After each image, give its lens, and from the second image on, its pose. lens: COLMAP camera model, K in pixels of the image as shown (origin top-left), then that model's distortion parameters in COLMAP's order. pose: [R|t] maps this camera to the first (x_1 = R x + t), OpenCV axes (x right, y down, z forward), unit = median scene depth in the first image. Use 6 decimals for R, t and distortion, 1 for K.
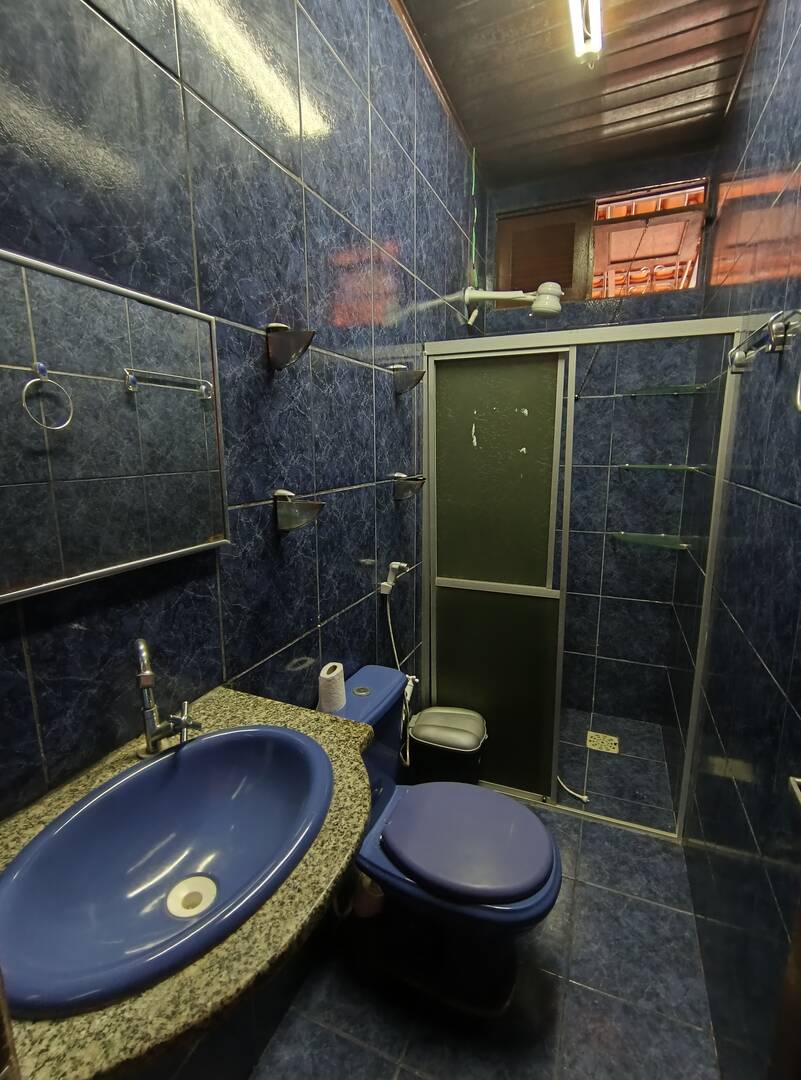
lens RADIAL K [[499.8, 0, 403.9], [0, 499.8, 541.8], [0, 0, 1]] dist [-0.001427, 0.002385]
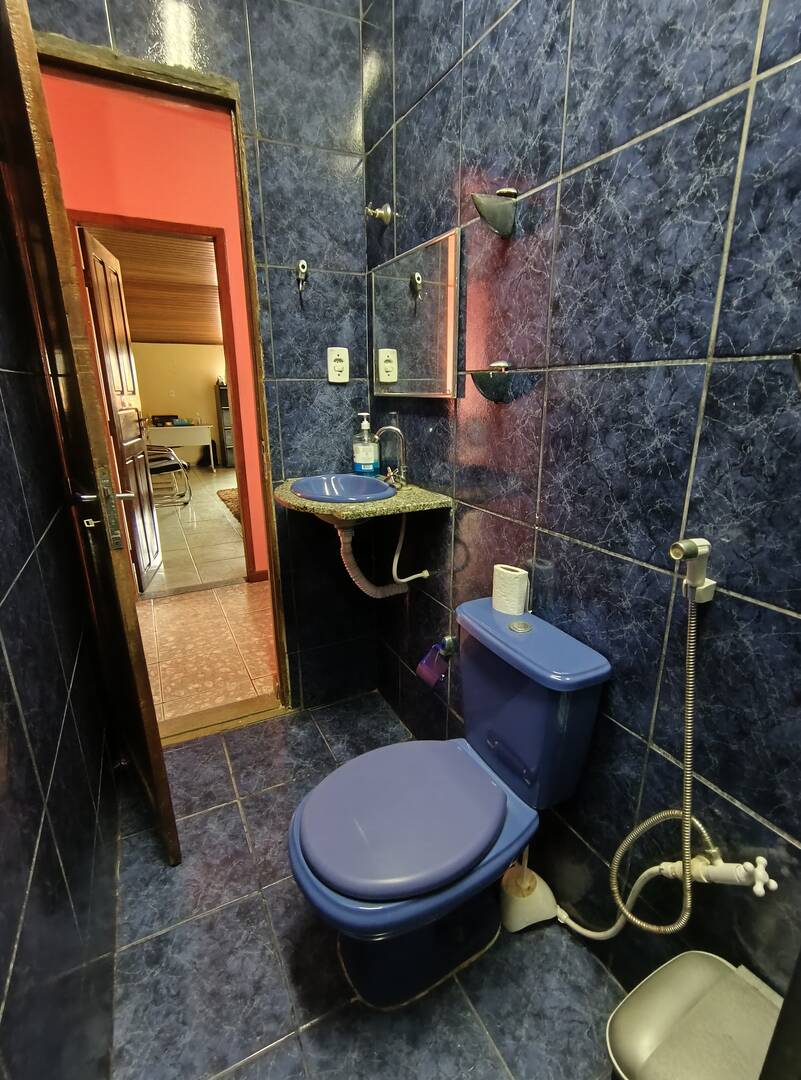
lens RADIAL K [[499.8, 0, 404.6], [0, 499.8, 536.9], [0, 0, 1]] dist [-0.001427, 0.002385]
pose [[-0.638417, 0.230247, -0.734446, 0.657455], [-0.138041, 0.904486, 0.403547, -0.146361], [0.757211, 0.359015, -0.545656, 1.371457]]
